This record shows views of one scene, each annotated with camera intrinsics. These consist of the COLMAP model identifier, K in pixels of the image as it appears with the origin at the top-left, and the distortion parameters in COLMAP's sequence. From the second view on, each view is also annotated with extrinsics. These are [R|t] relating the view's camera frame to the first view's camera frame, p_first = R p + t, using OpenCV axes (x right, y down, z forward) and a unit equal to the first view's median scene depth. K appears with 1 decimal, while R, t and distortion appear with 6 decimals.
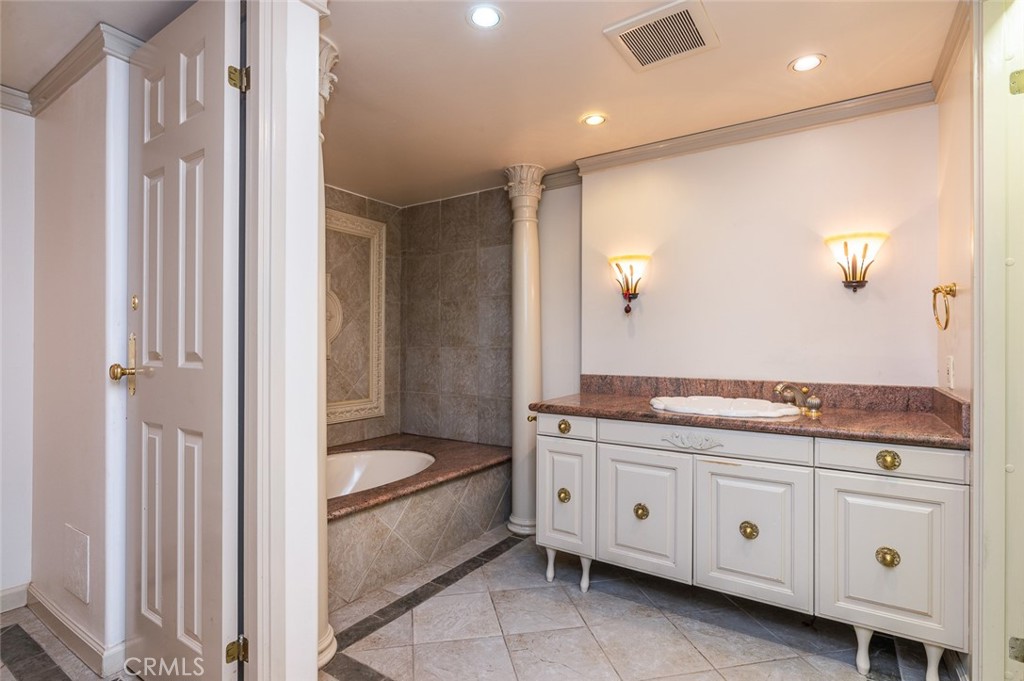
lens RADIAL K [[516.2, 0, 505.7], [0, 516.2, 341.2], [0, 0, 1]] dist [-0.040455, -0.000949]
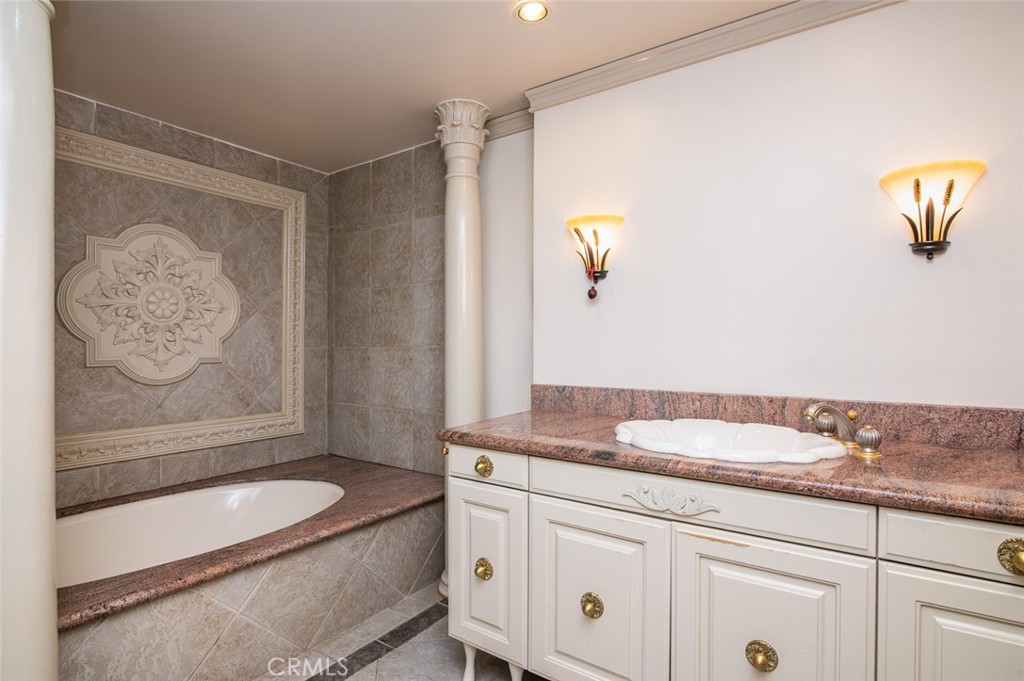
lens RADIAL K [[516.2, 0, 515.8], [0, 516.2, 342.1], [0, 0, 1]] dist [-0.040455, -0.000949]
pose [[0.999919, -0.001315, -0.012640, 0.146064], [0.001331, 0.999998, 0.001263, 0.004089], [0.012638, -0.001280, 0.999919, 0.299764]]
